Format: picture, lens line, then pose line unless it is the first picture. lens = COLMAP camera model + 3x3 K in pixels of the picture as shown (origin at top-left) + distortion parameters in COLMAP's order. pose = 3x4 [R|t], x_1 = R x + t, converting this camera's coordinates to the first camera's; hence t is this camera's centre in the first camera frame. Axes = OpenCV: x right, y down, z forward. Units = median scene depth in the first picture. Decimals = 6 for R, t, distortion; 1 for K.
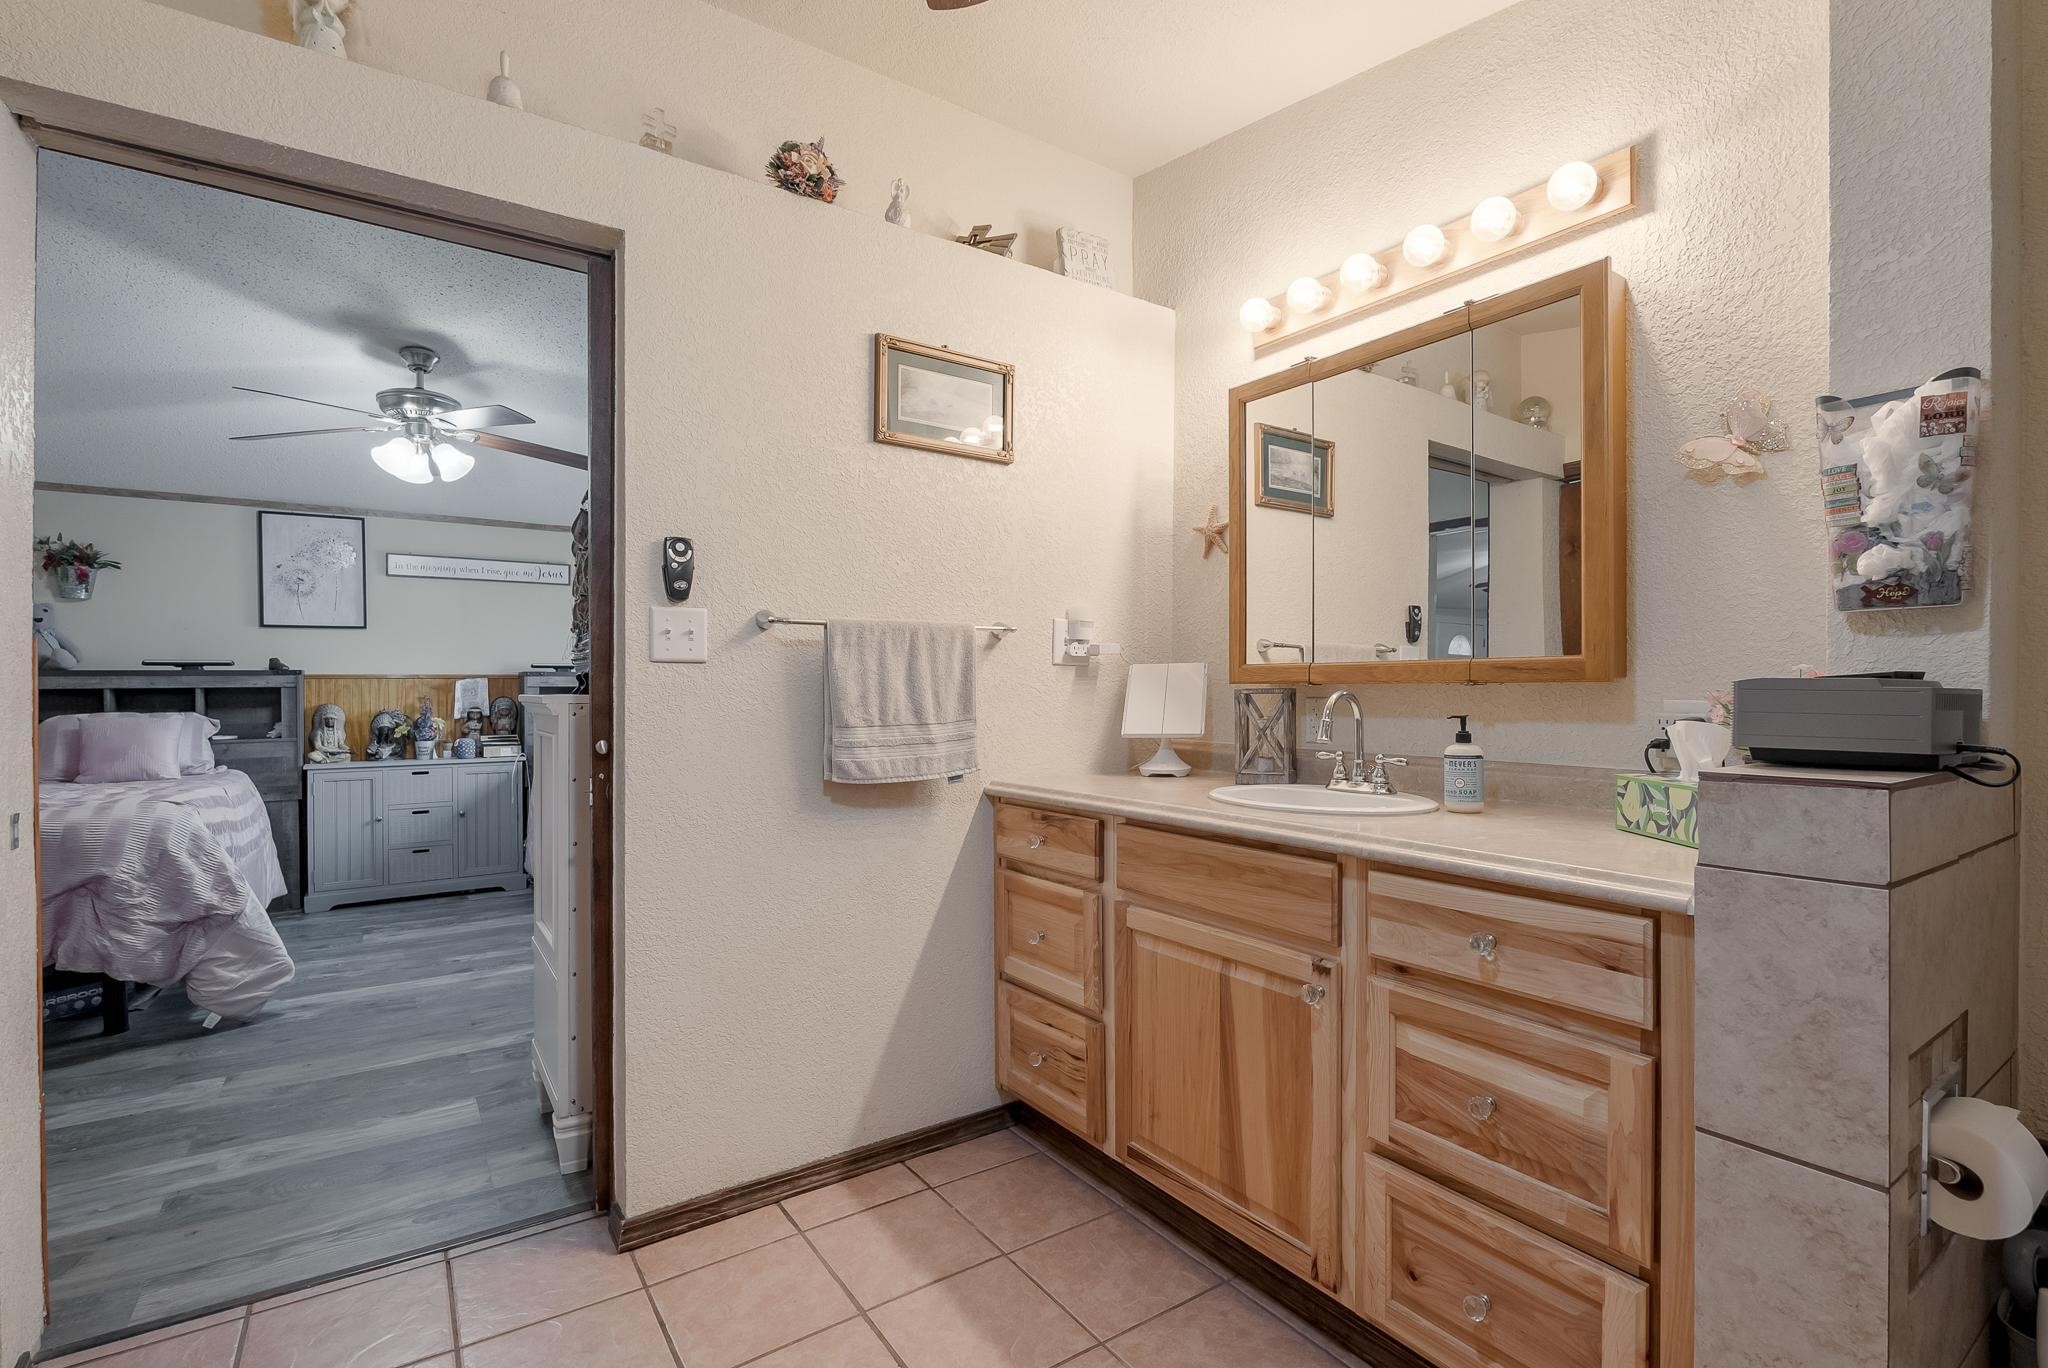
lens RADIAL K [[956.1, 0, 995.3], [0, 956.1, 687.2], [0, 0, 1]] dist [-0.011846, 0.003275]
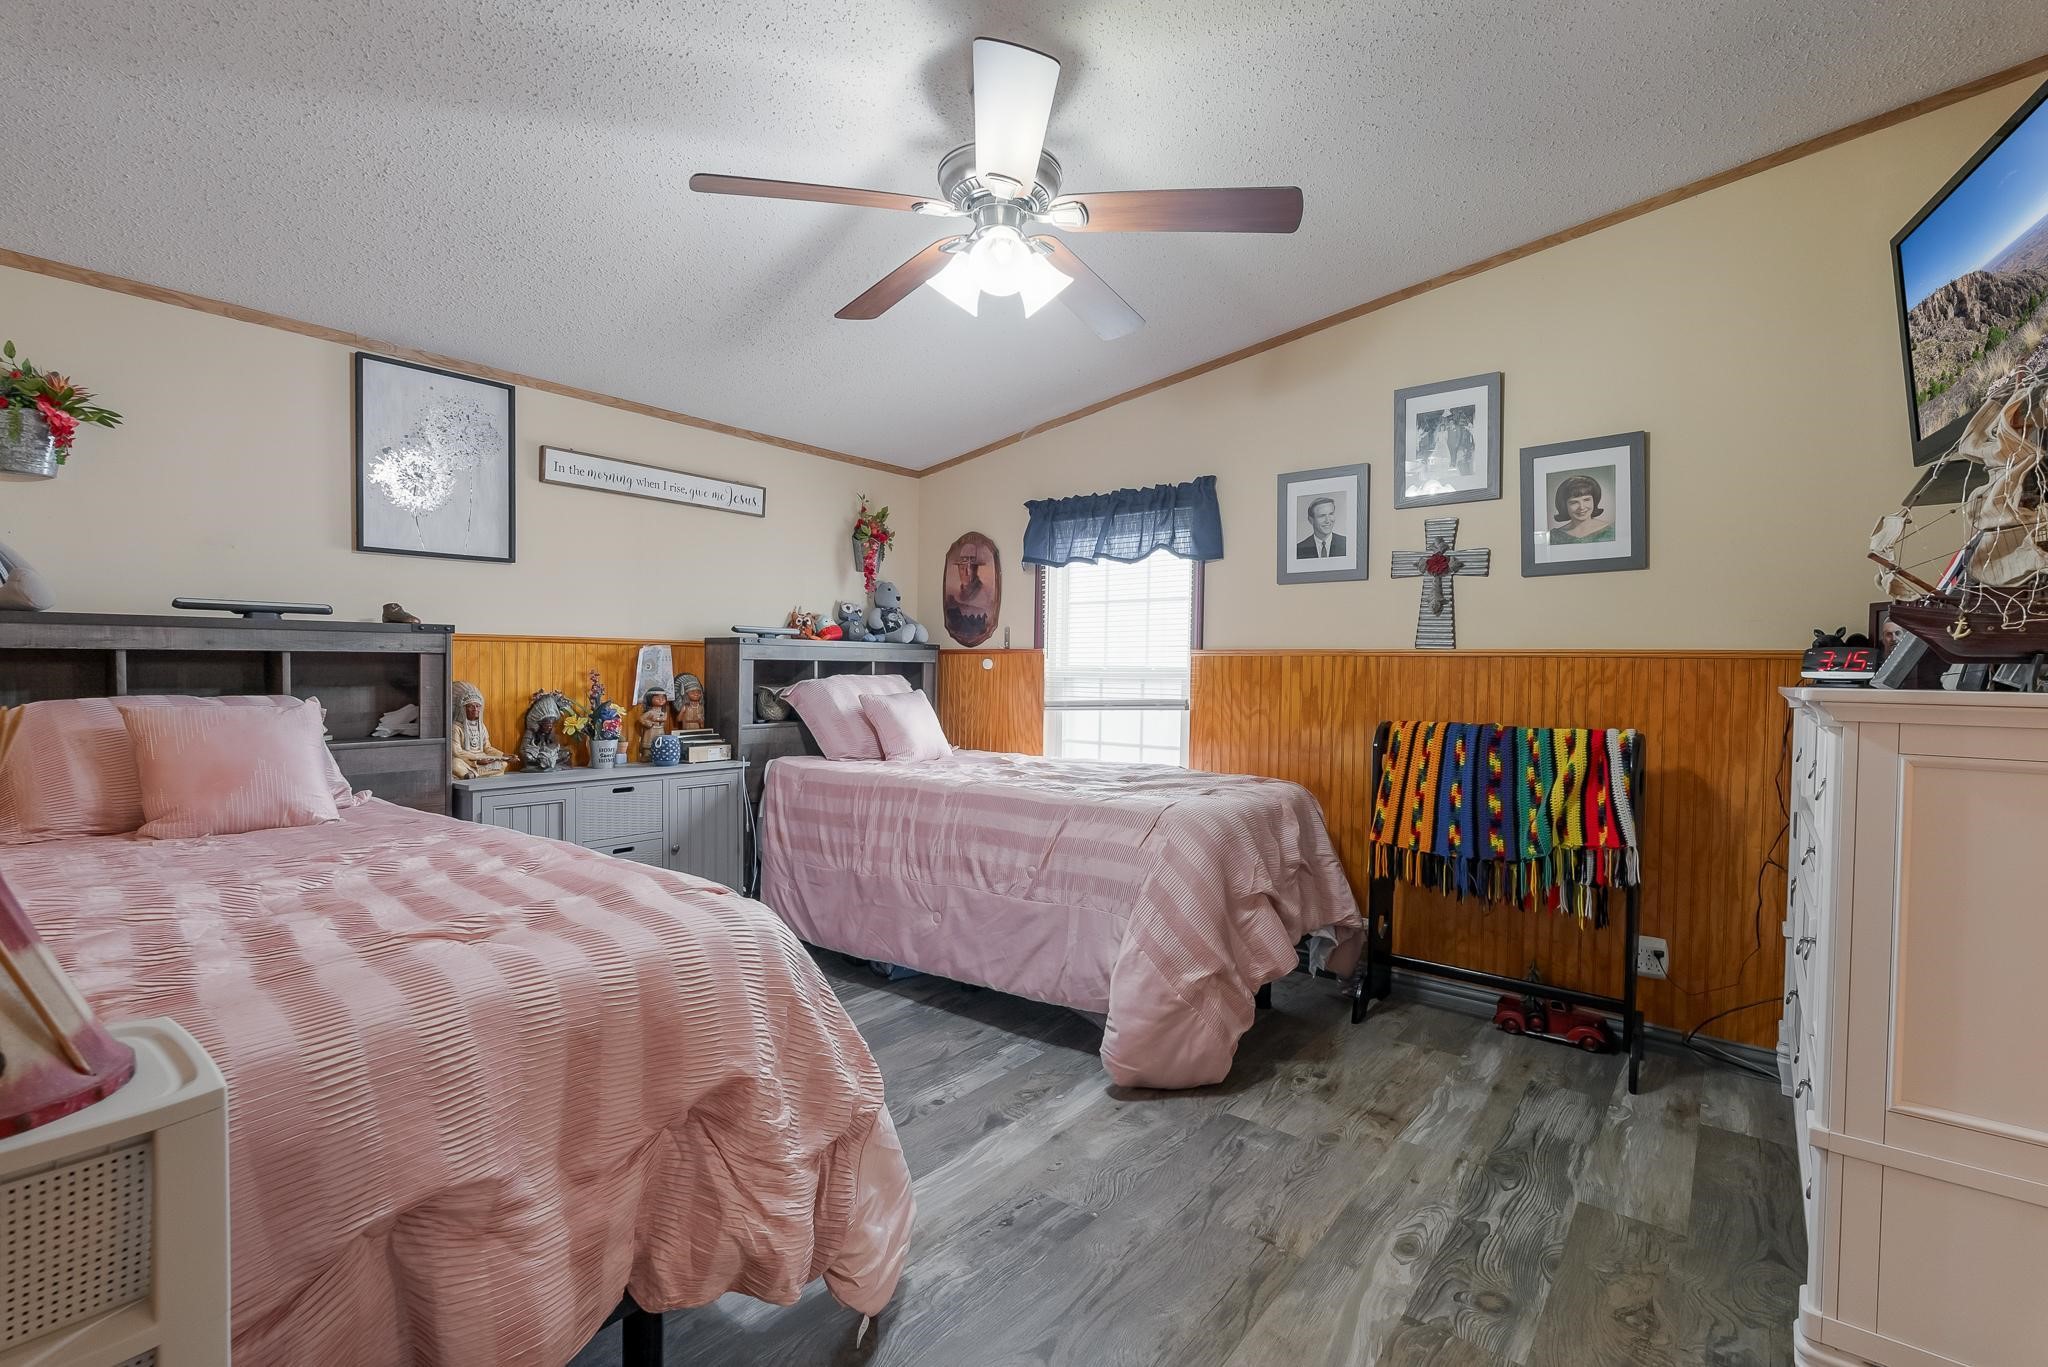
lens RADIAL K [[956.1, 0, 1039.3], [0, 956.1, 687.9], [0, 0, 1]] dist [-0.011846, 0.003275]
pose [[0.954840, 0.011821, 0.296884, -1.143657], [-0.018799, 0.999610, 0.020659, 0.004318], [-0.296524, -0.025307, 0.954690, 0.649571]]
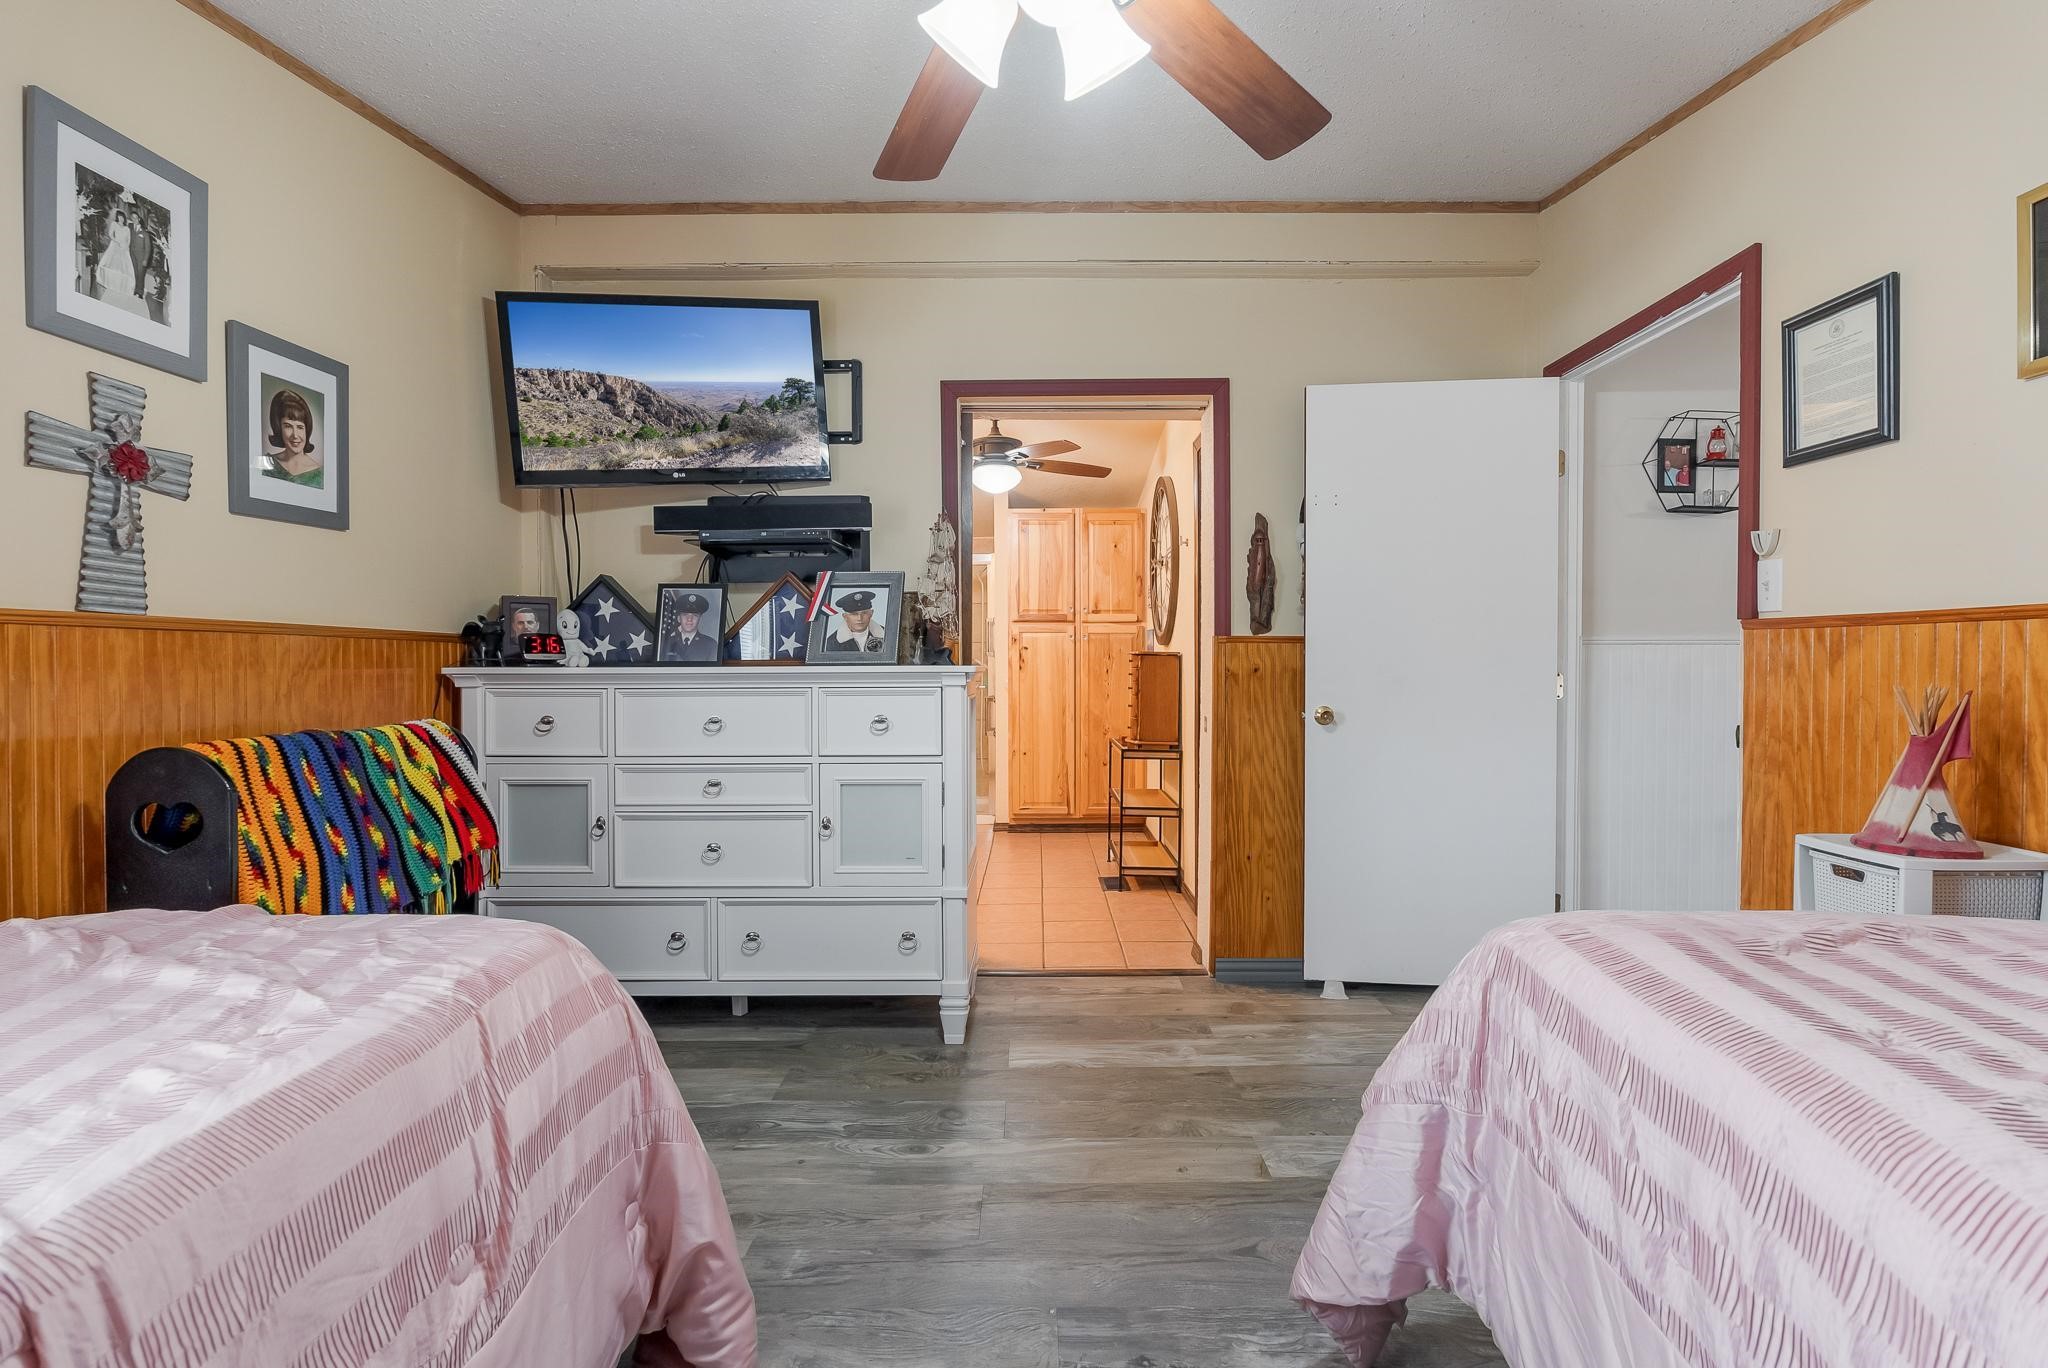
lens RADIAL K [[956.1, 0, 1021.2], [0, 956.1, 671.8], [0, 0, 1]] dist [-0.011846, 0.003275]
pose [[-0.830052, -0.002114, 0.557681, -1.210533], [0.000910, 0.999986, 0.005146, 0.009282], [-0.557685, 0.004779, -0.830039, 1.968065]]
